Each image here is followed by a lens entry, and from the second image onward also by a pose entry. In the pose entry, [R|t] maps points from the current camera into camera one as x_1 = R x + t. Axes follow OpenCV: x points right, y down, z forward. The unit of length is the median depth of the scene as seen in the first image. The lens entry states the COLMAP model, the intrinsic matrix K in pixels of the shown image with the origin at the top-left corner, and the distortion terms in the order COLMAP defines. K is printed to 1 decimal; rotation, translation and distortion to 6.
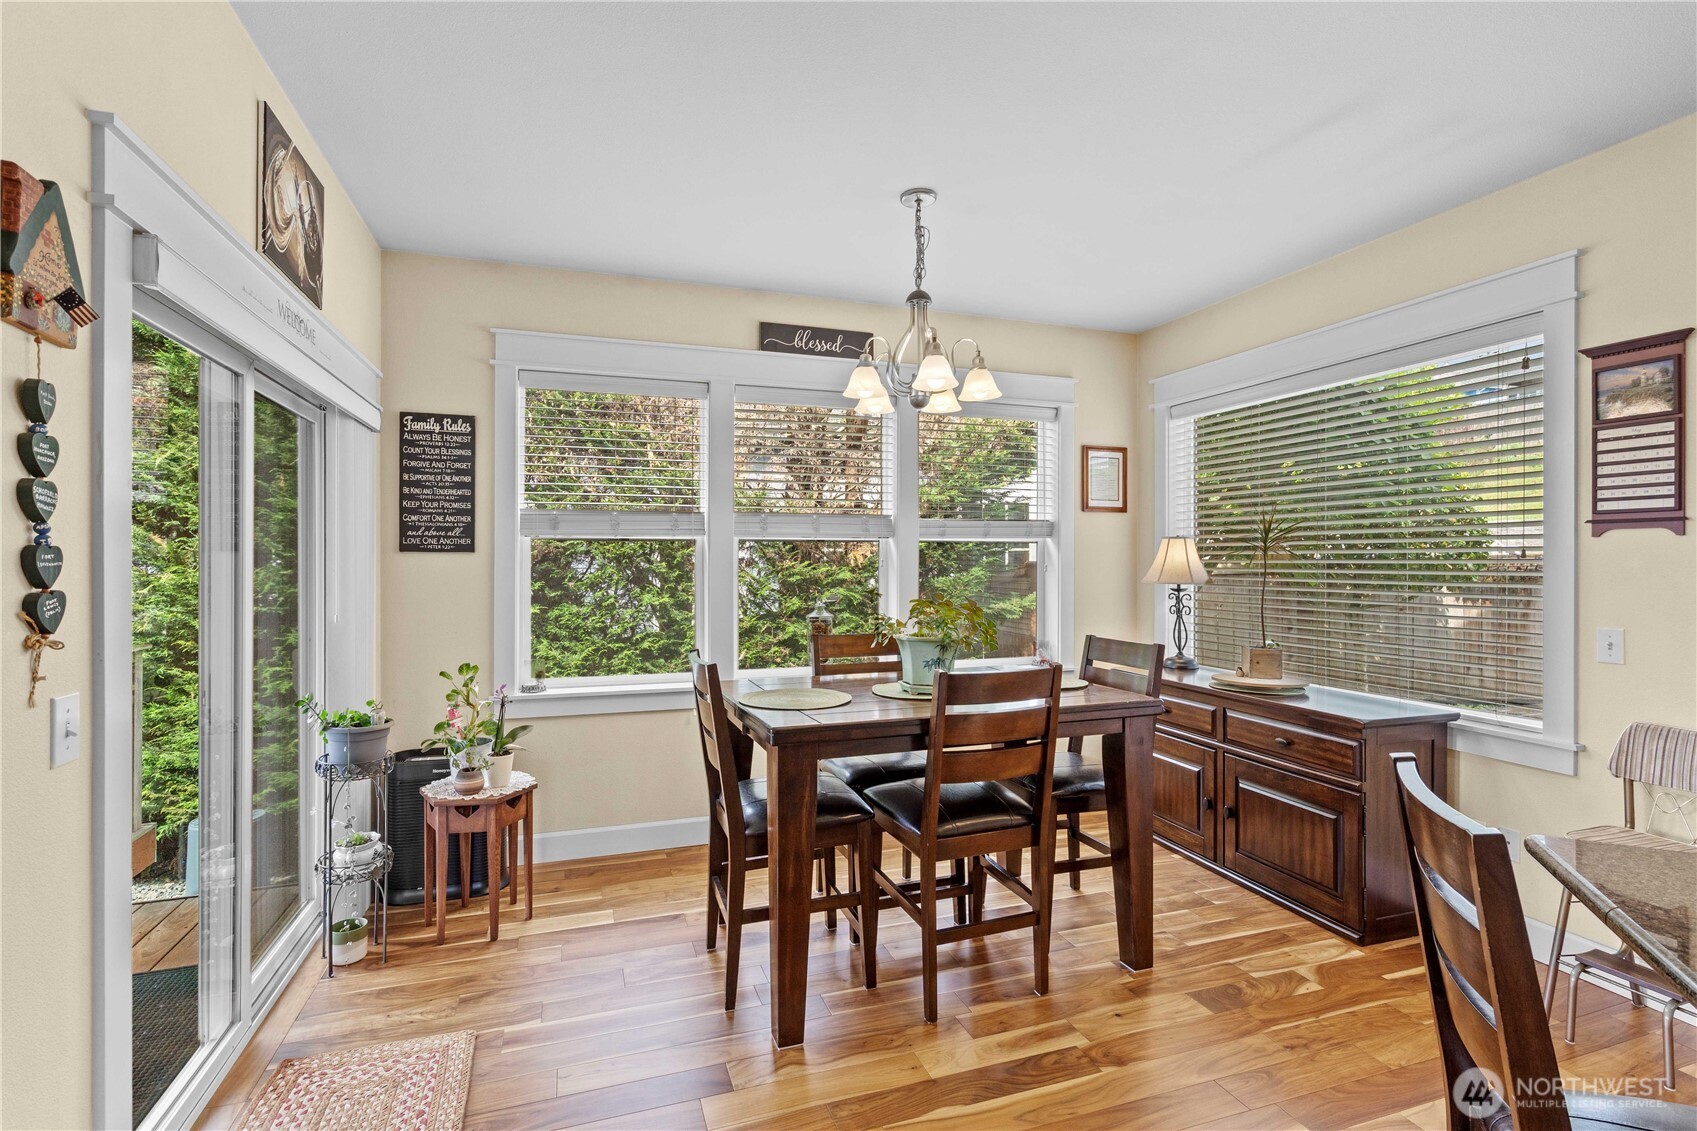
lens RADIAL K [[771.3, 0, 838.2], [0, 771.3, 563.4], [0, 0, 1]] dist [-0.008881, 0.002808]
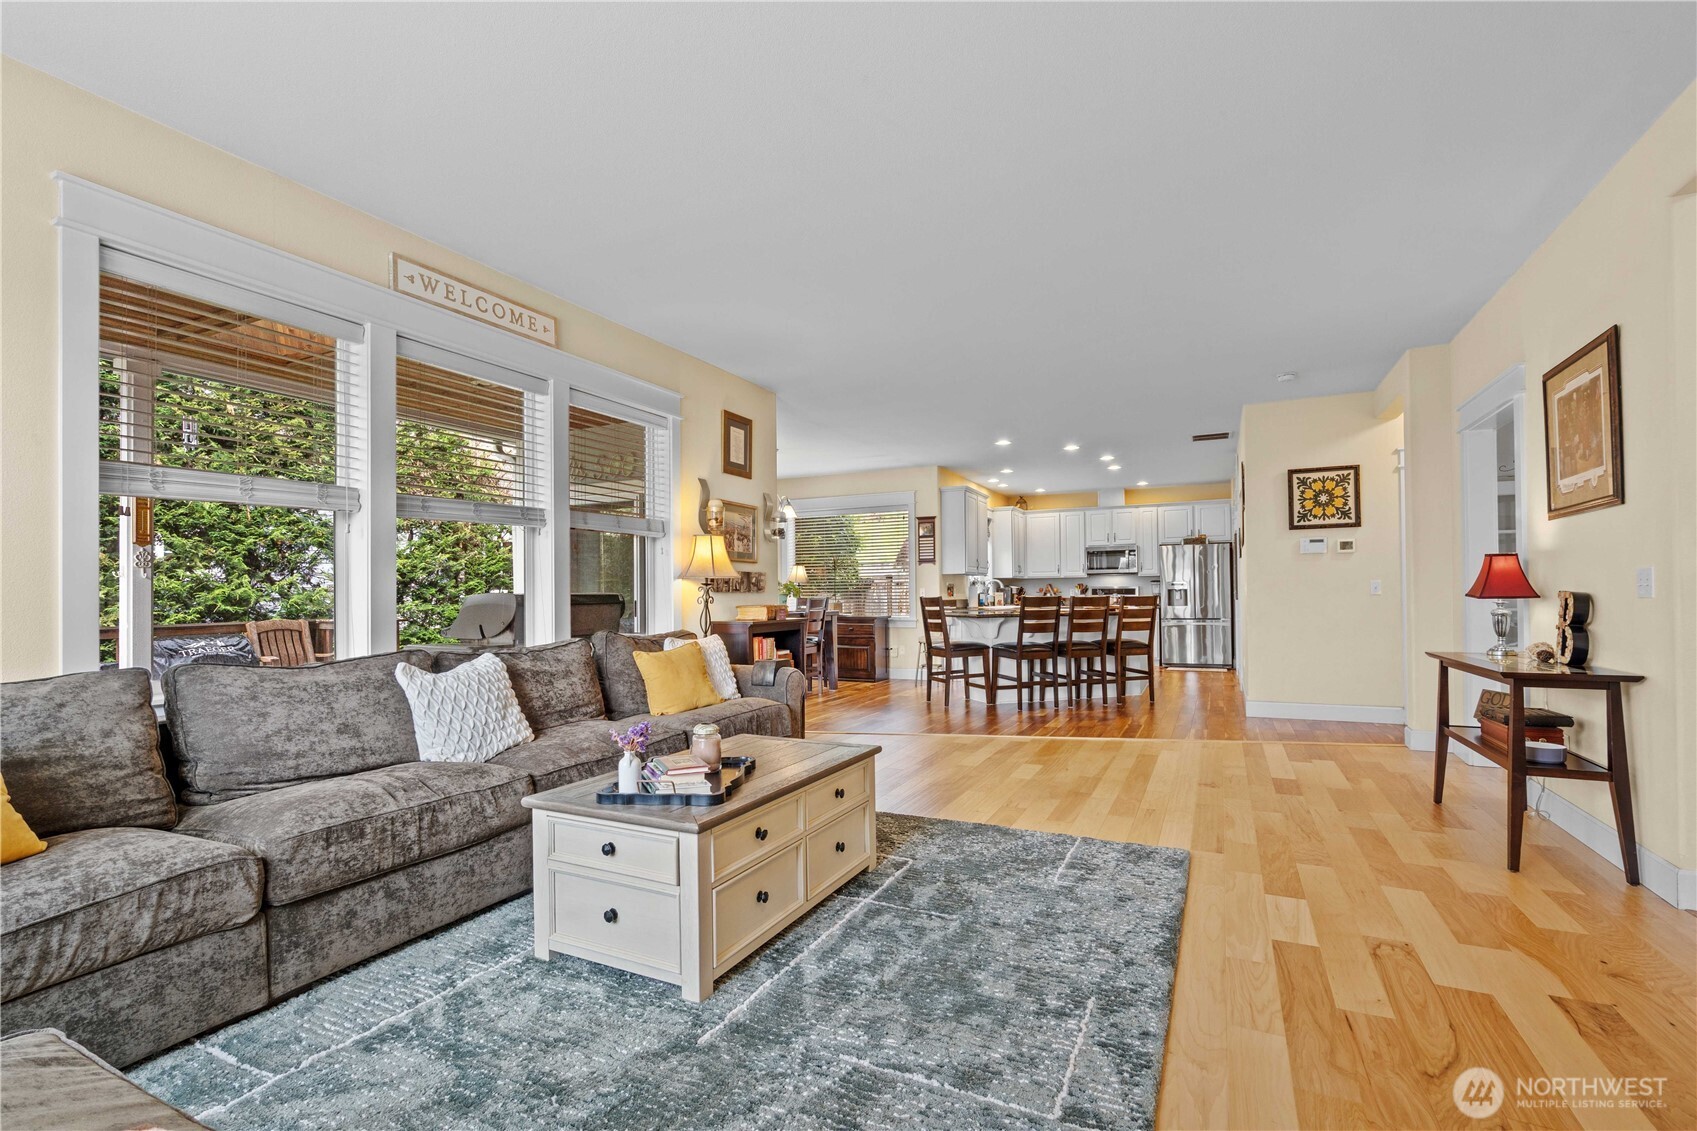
lens RADIAL K [[771.3, 0, 840.2], [0, 771.3, 581.8], [0, 0, 1]] dist [-0.008881, 0.002808]
pose [[0.705147, 0.005000, 0.709043, -1.714747], [0.012954, 0.999717, -0.019933, 0.101543], [-0.708943, 0.023241, 0.704883, -1.219675]]
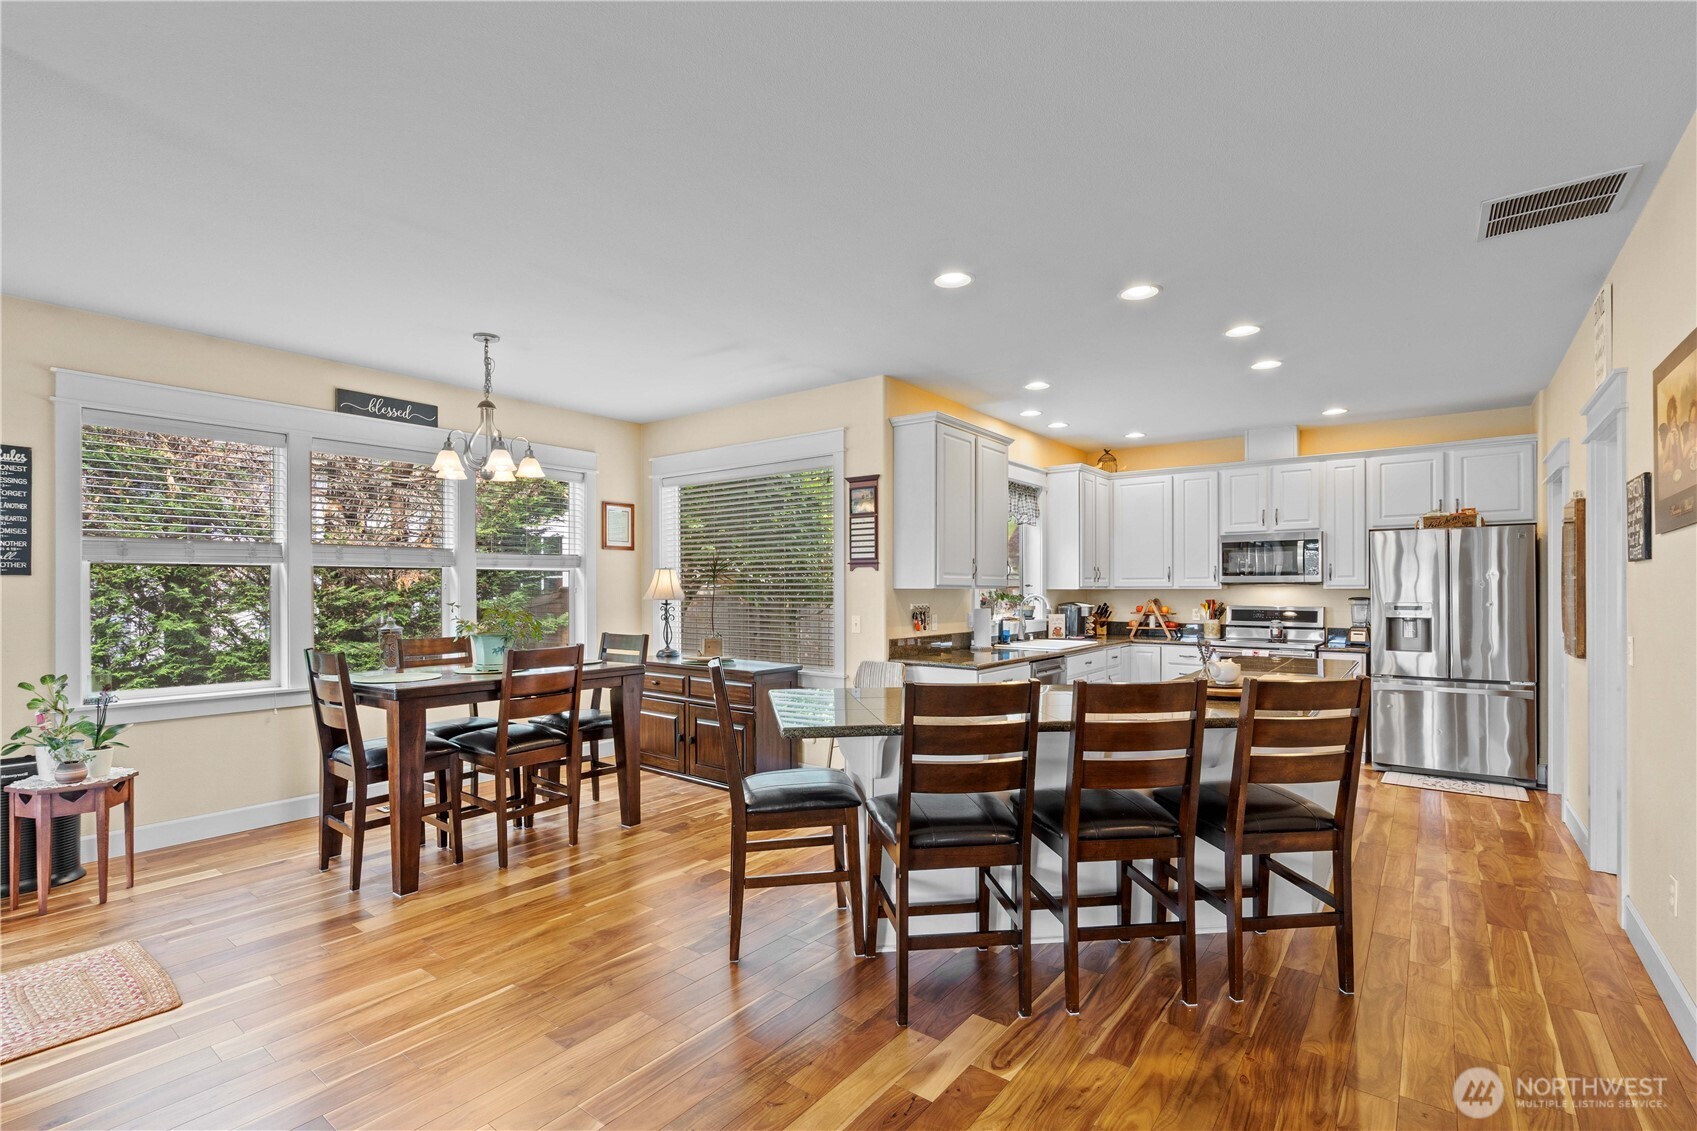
lens RADIAL K [[771.3, 0, 826.6], [0, 771.3, 591.5], [0, 0, 1]] dist [-0.008881, 0.002808]
pose [[0.839757, -0.004610, 0.542942, -0.141595], [0.005086, 0.999987, 0.000624, 0.014722], [-0.542938, 0.002237, 0.839770, -0.557942]]
